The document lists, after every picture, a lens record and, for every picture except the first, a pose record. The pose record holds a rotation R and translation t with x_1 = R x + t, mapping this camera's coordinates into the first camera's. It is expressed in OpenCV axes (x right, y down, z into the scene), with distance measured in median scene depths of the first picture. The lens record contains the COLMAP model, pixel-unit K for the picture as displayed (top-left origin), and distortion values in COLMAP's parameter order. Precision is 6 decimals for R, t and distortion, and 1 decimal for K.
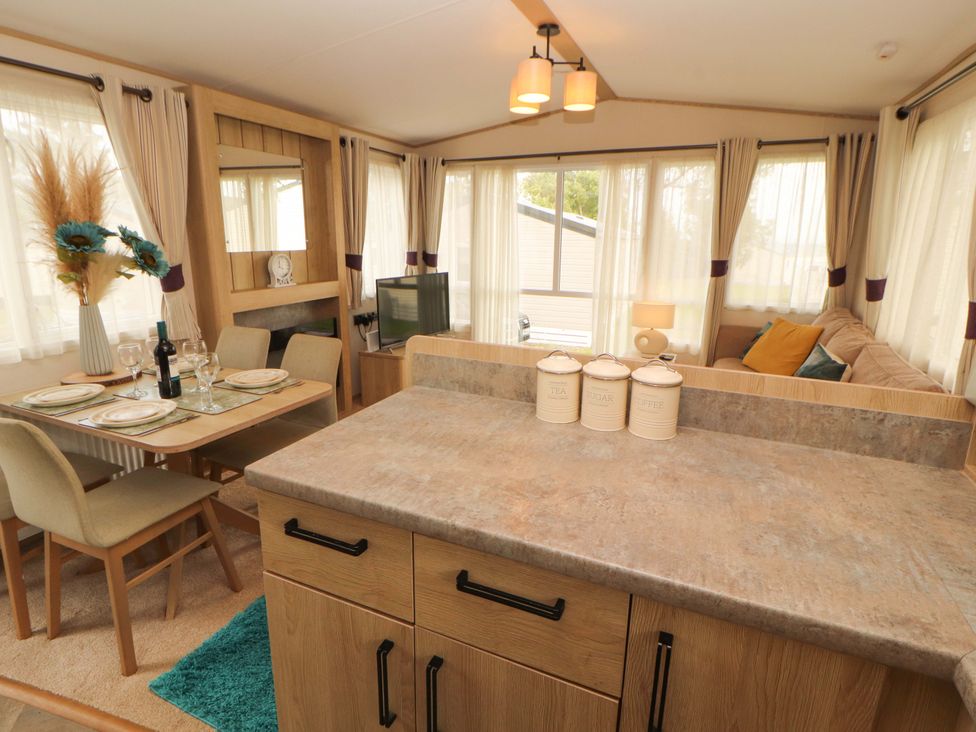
lens RADIAL K [[505.8, 0, 497.4], [0, 505.8, 344.9], [0, 0, 1]] dist [0.003795, -0.016350]
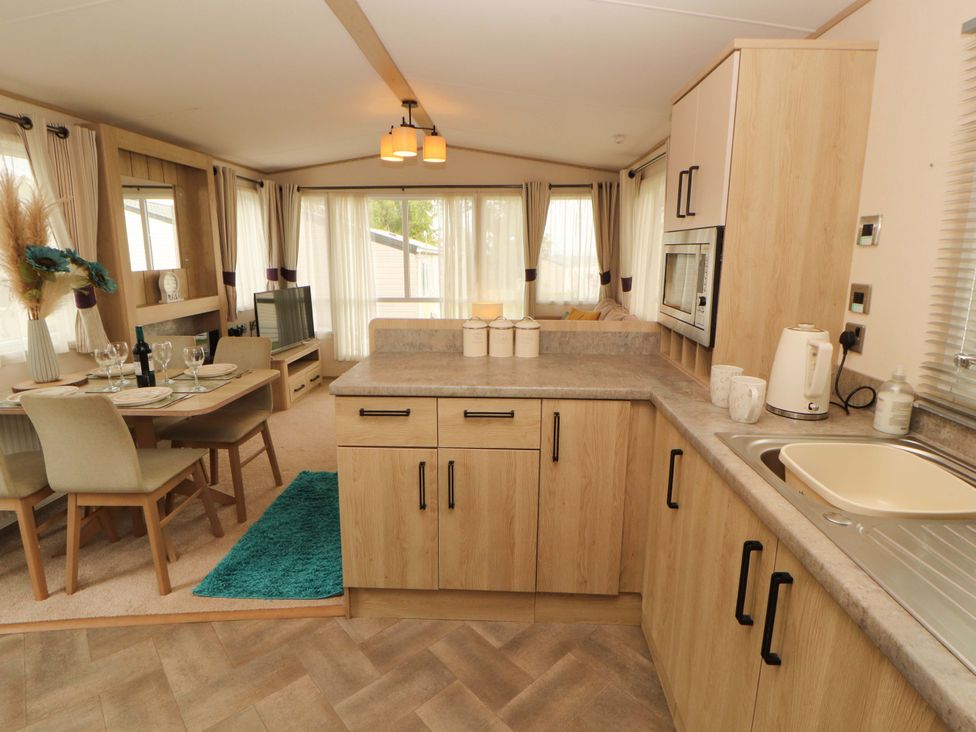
lens RADIAL K [[505.8, 0, 497.4], [0, 505.8, 344.9], [0, 0, 1]] dist [0.003795, -0.016350]
pose [[0.929727, -0.077826, 0.359931, -0.160019], [0.088397, 0.996001, -0.012976, 0.049280], [-0.357482, 0.043881, 0.932889, -0.244973]]
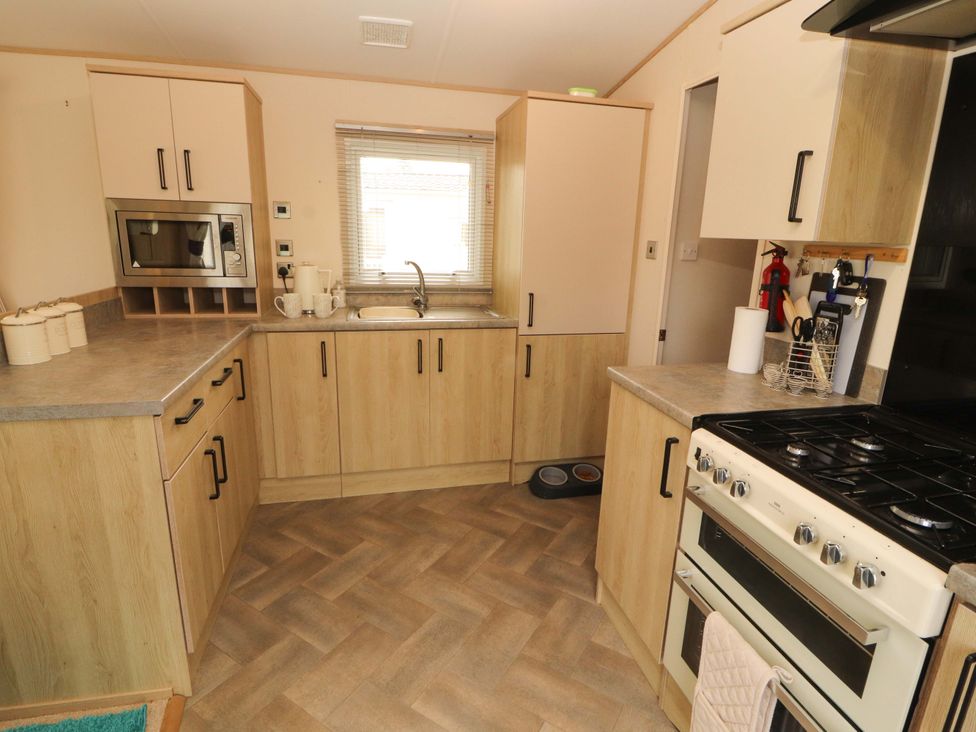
lens RADIAL K [[506.7, 0, 492.3], [0, 506.7, 356.1], [0, 0, 1]] dist [0.004167, -0.015404]
pose [[-0.603271, -0.221118, 0.766271, -0.558082], [0.132985, 0.919457, 0.370018, -0.066453], [-0.786371, 0.325124, -0.525276, 0.270028]]
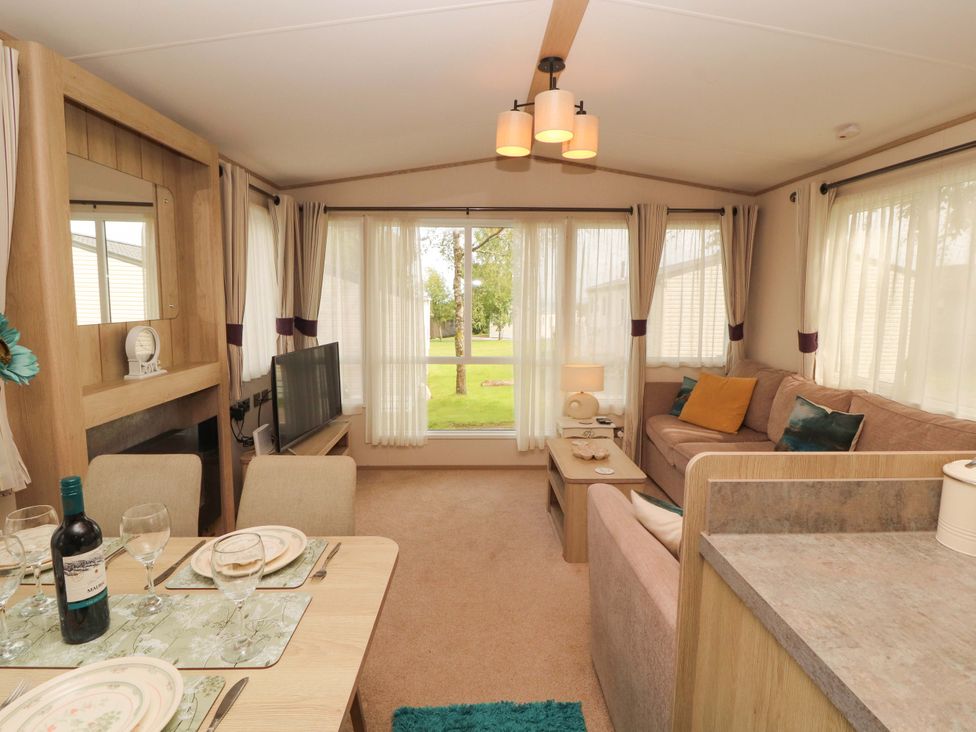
lens RADIAL K [[506.4, 0, 489.6], [0, 506.4, 352.3], [0, 0, 1]] dist [-0.000824, -0.013988]
pose [[0.906485, -0.051396, 0.419098, -0.277416], [0.094838, 0.991986, -0.083478, -0.048256], [-0.411449, 0.115418, 0.904095, 0.224402]]
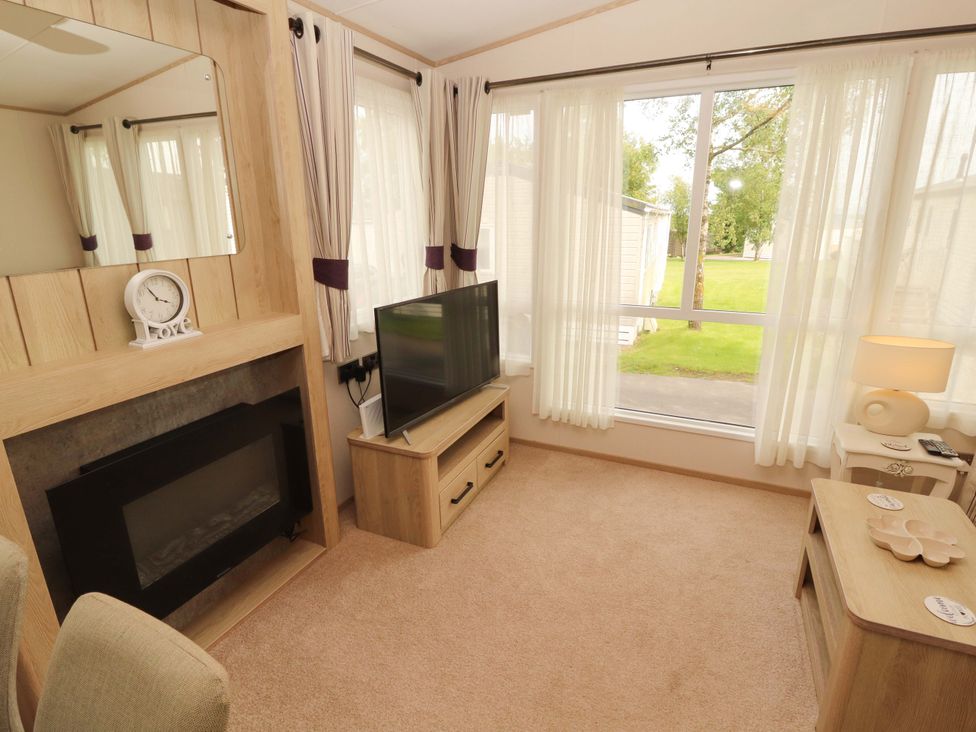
lens RADIAL K [[506.7, 0, 492.3], [0, 506.7, 356.1], [0, 0, 1]] dist [0.004167, -0.015404]
pose [[0.999637, -0.015809, -0.021810, -0.117412], [0.017104, 0.998019, 0.060548, -0.117142], [0.020810, -0.060899, 0.997927, 0.518523]]
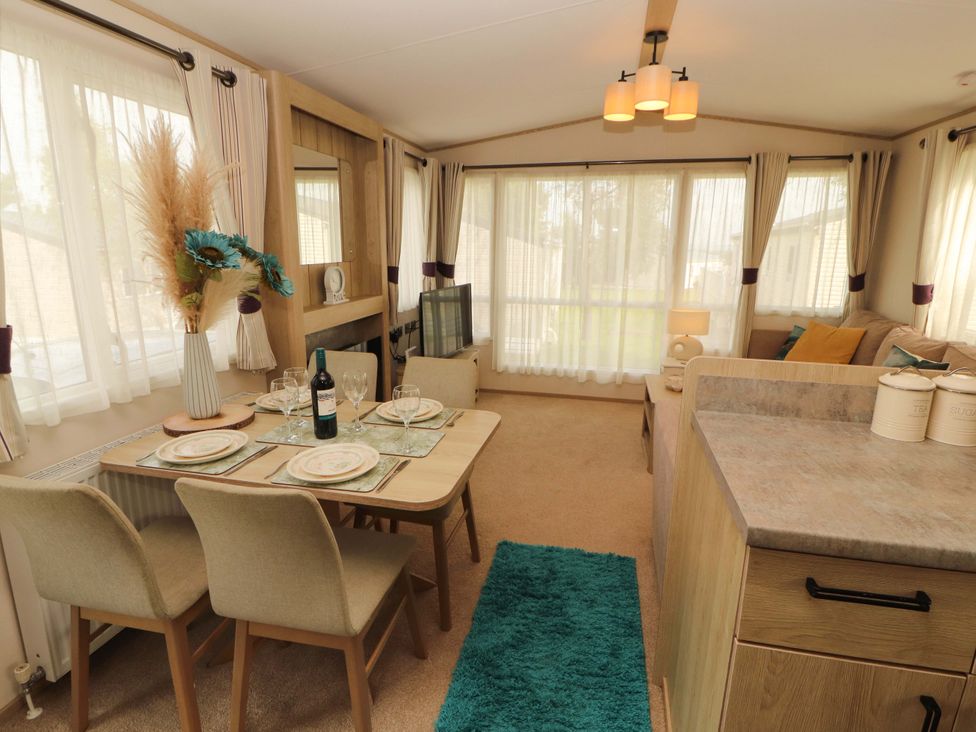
lens RADIAL K [[506.0, 0, 494.3], [0, 506.0, 353.0], [0, 0, 1]] dist [-0.002247, -0.013329]
pose [[0.983462, -0.040938, 0.176429, -0.291226], [0.040904, 0.999156, 0.003832, -0.018227], [-0.176437, 0.003448, 0.984306, 0.067175]]
